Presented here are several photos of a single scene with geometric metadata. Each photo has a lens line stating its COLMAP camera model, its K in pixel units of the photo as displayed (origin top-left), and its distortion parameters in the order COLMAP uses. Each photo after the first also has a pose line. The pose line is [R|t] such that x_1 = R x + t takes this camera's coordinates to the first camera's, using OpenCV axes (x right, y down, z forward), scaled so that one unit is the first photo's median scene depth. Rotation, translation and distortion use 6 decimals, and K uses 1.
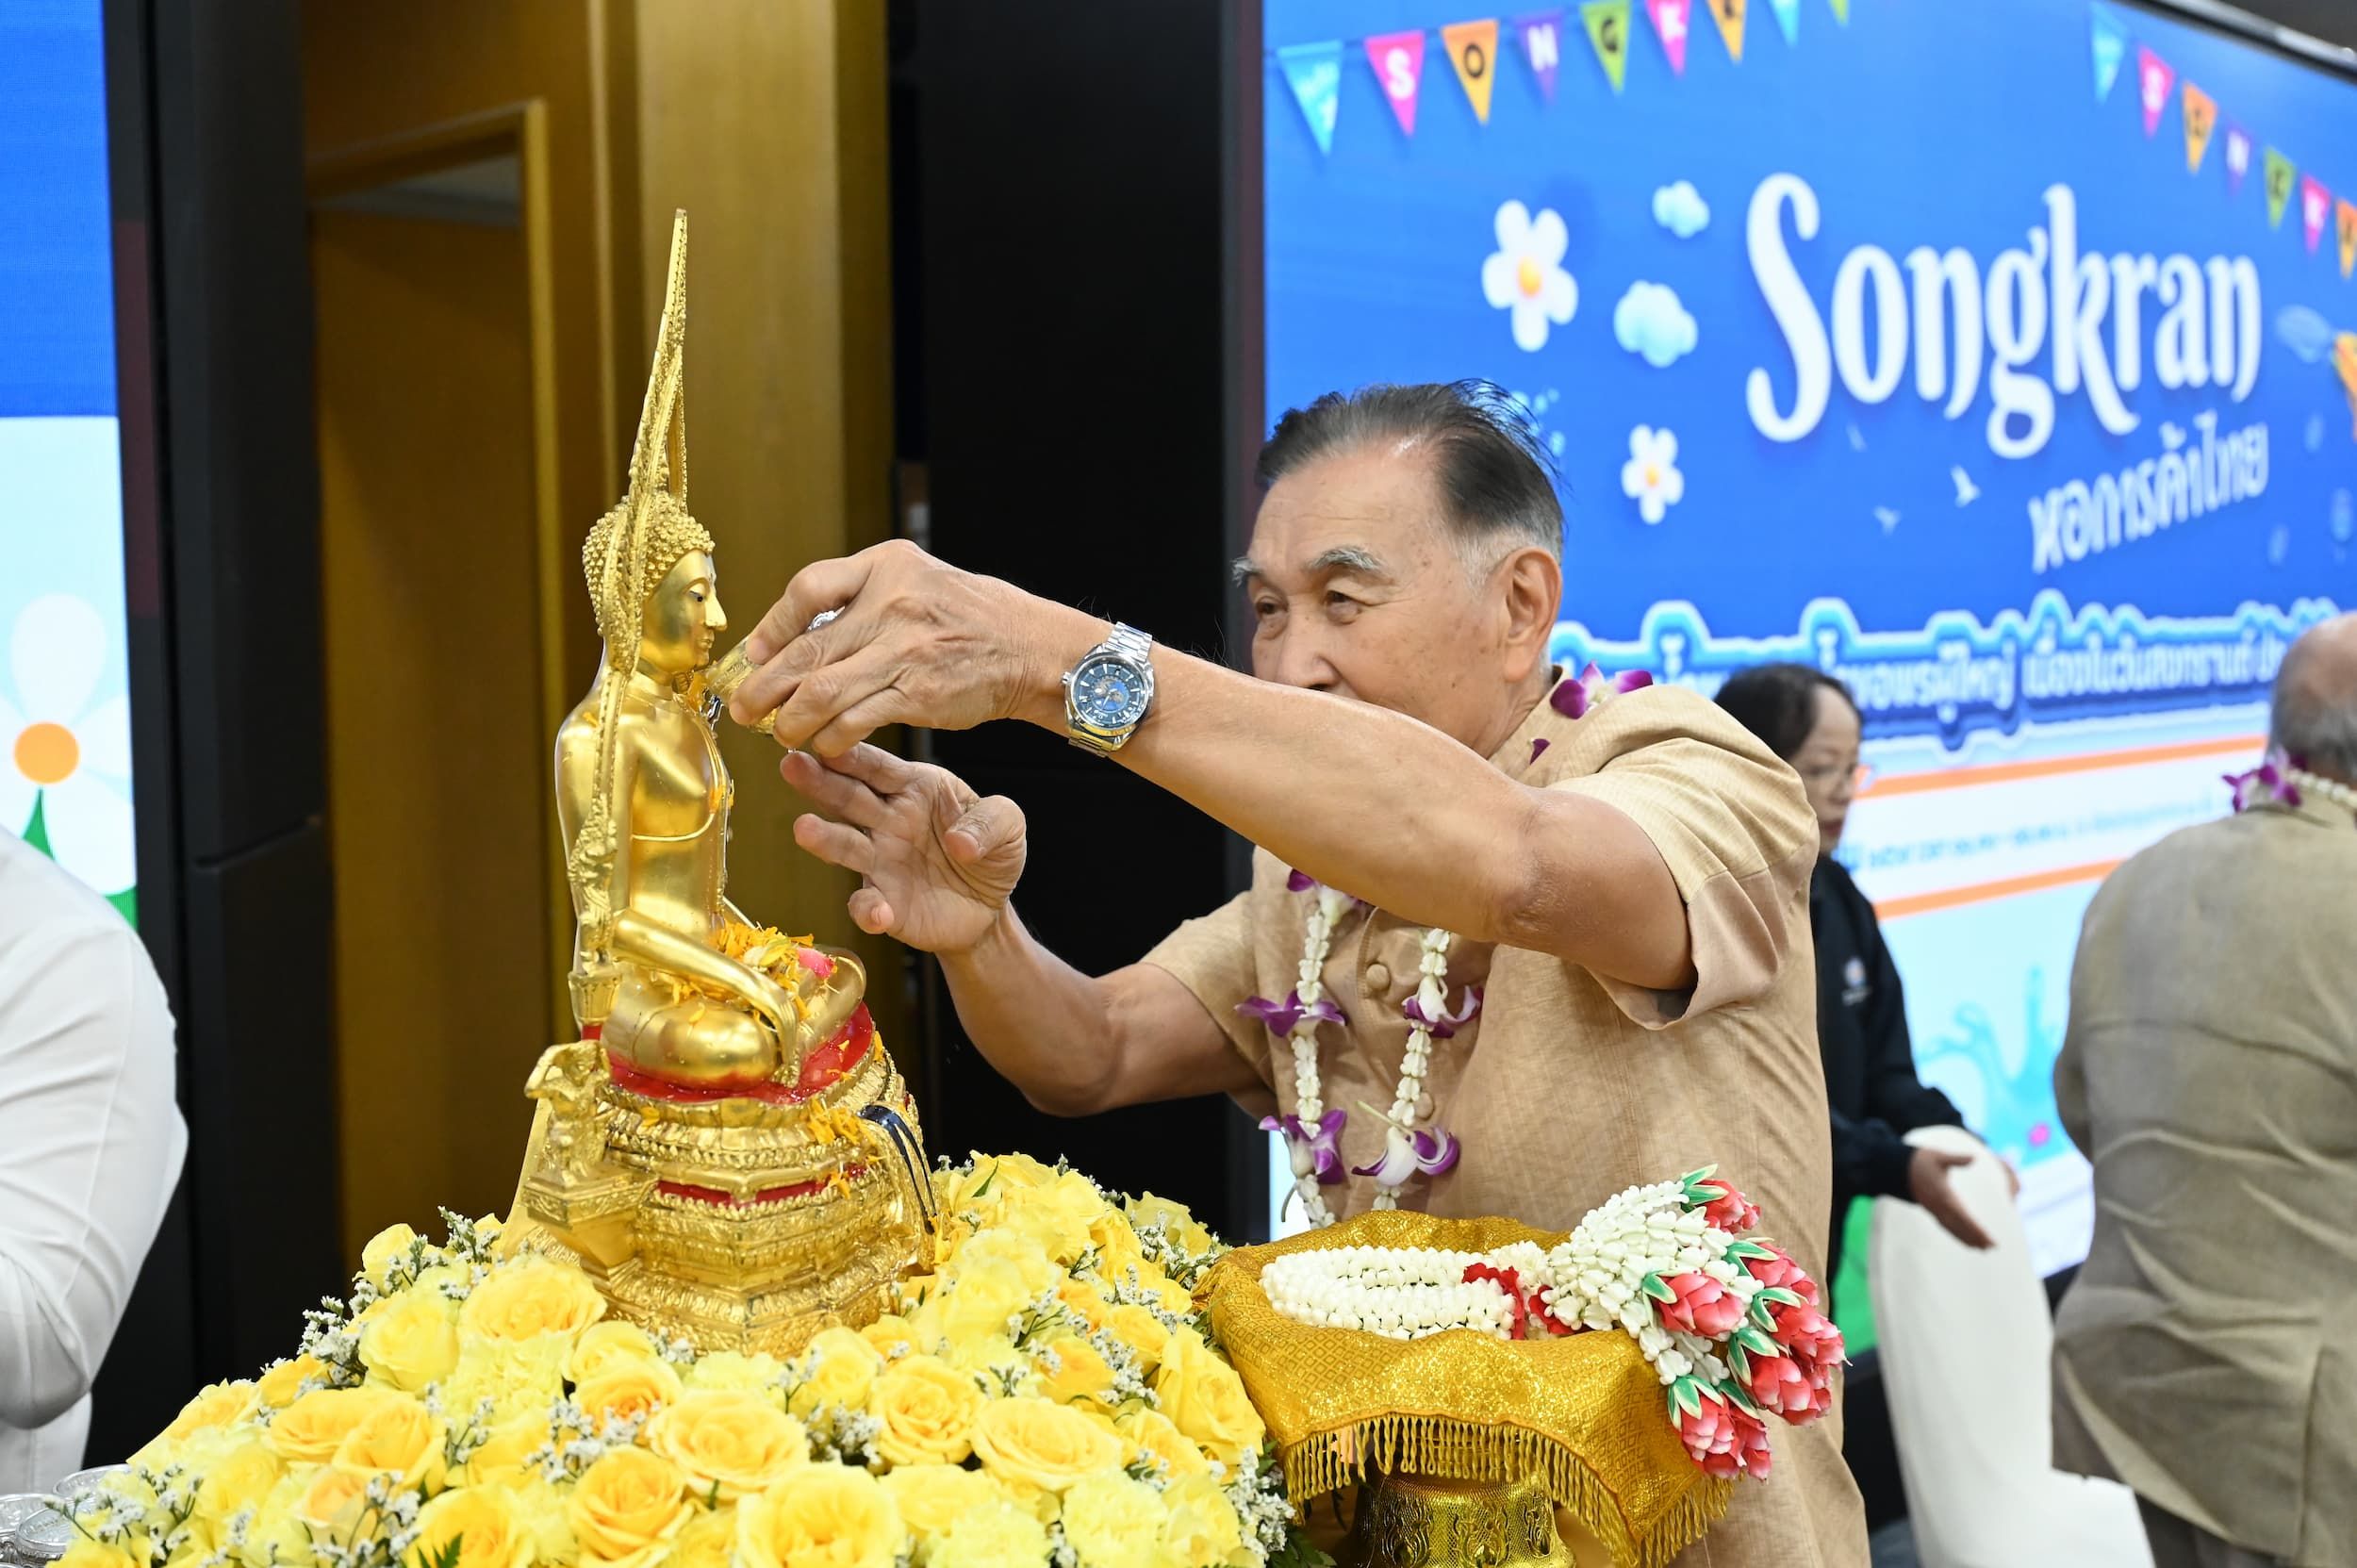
lens RADIAL K [[2719.3, 0, 1171.5], [0, 2719.3, 791.7], [0, 0, 1]] dist [-0.002652, 0.031136]
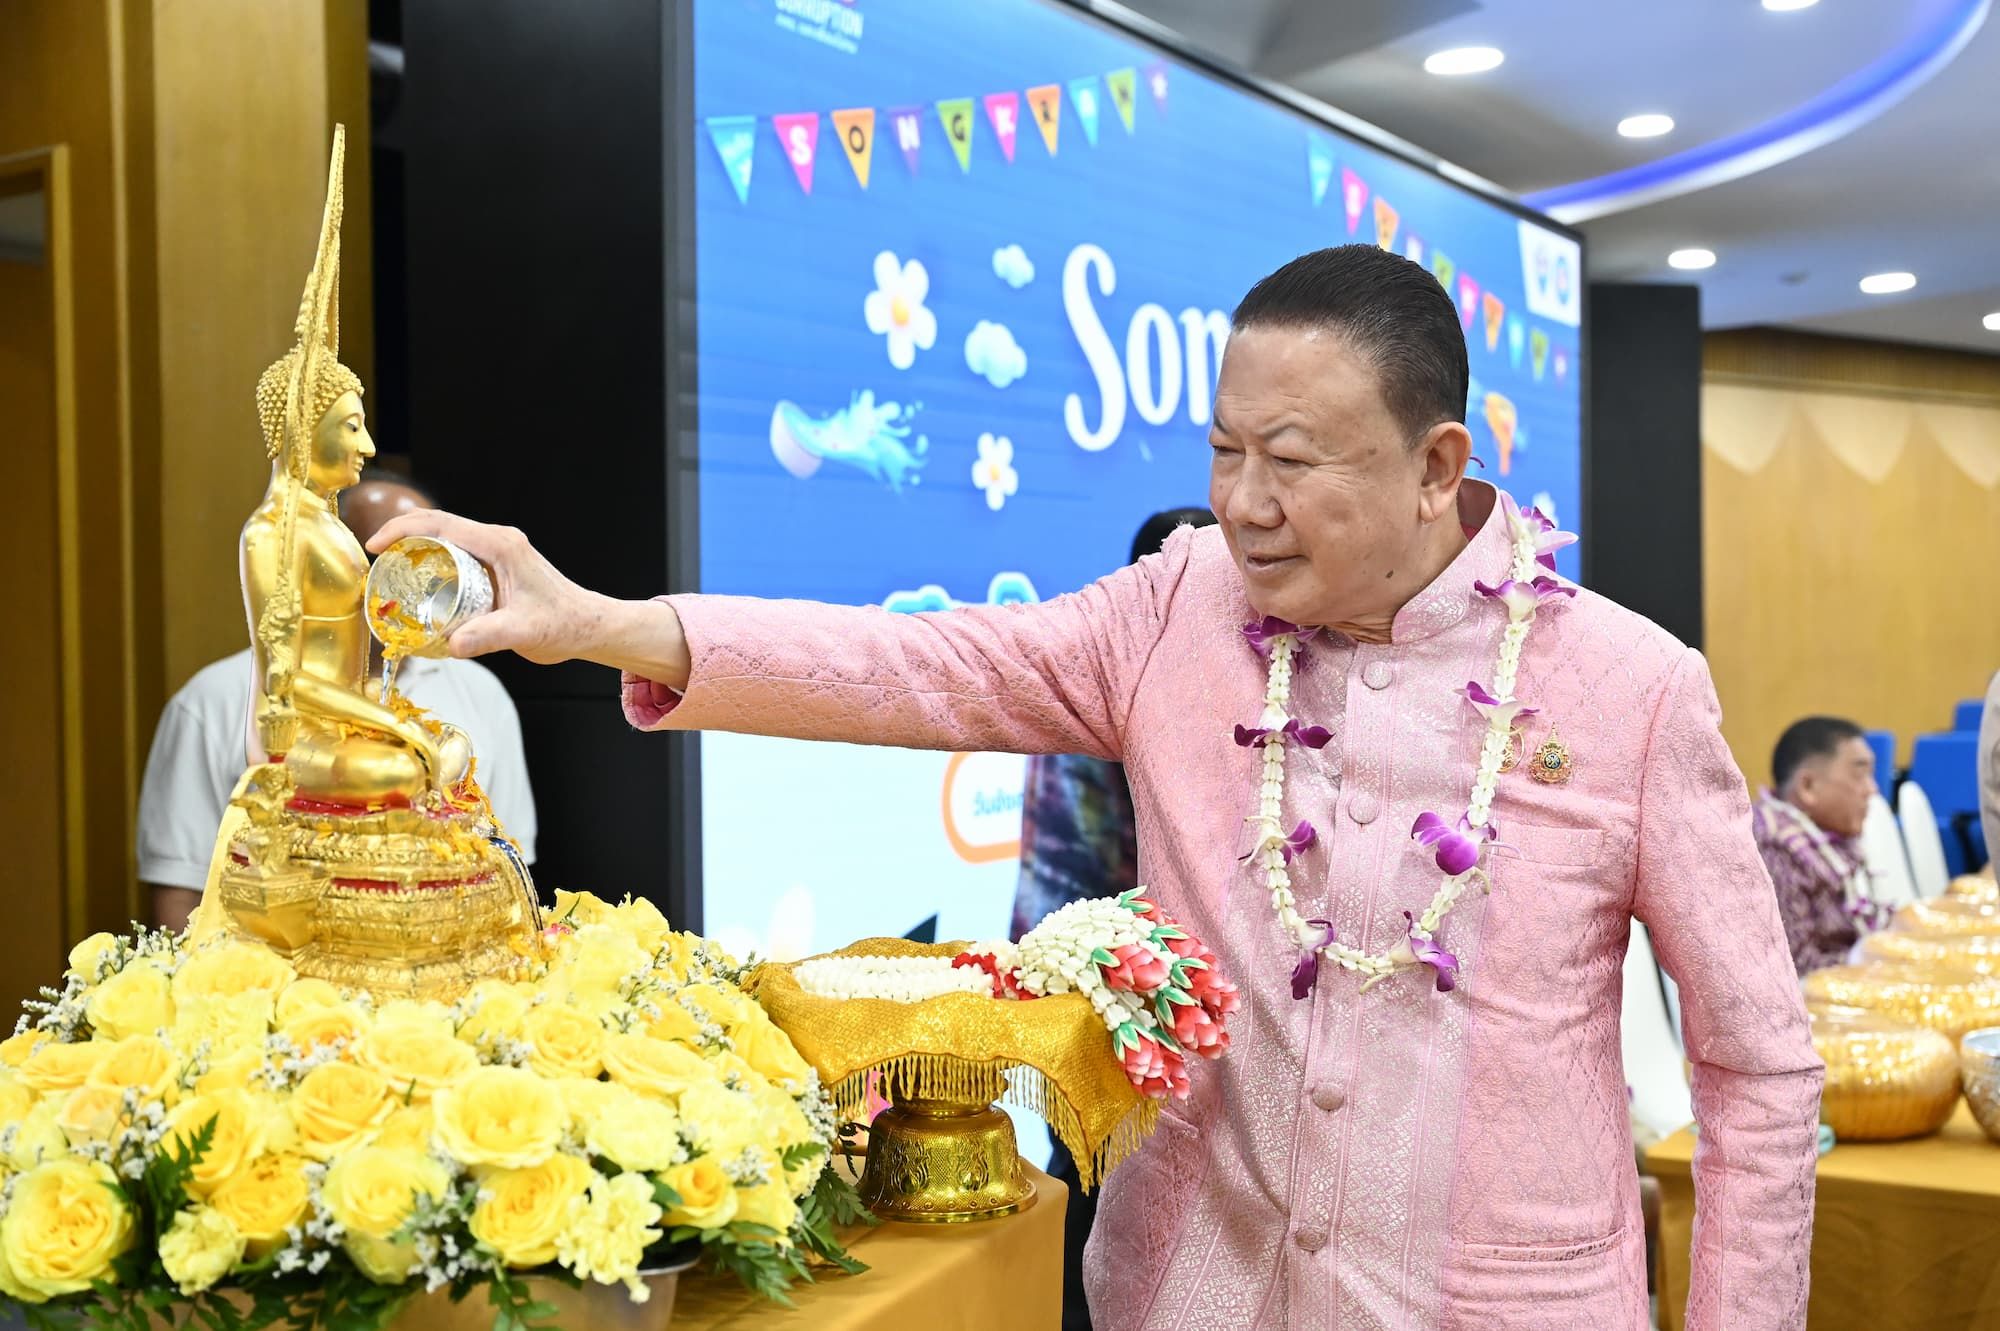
lens RADIAL K [[2251.6, 0, 993.1], [0, 2251.6, 663.0], [0, 0, 1]] dist [0.002664, -0.023426]
pose [[0.980941, -0.002750, 0.194284, -0.086285], [0.014233, 0.998231, -0.057731, 0.101021], [-0.193782, 0.059396, 0.979245, -0.070968]]
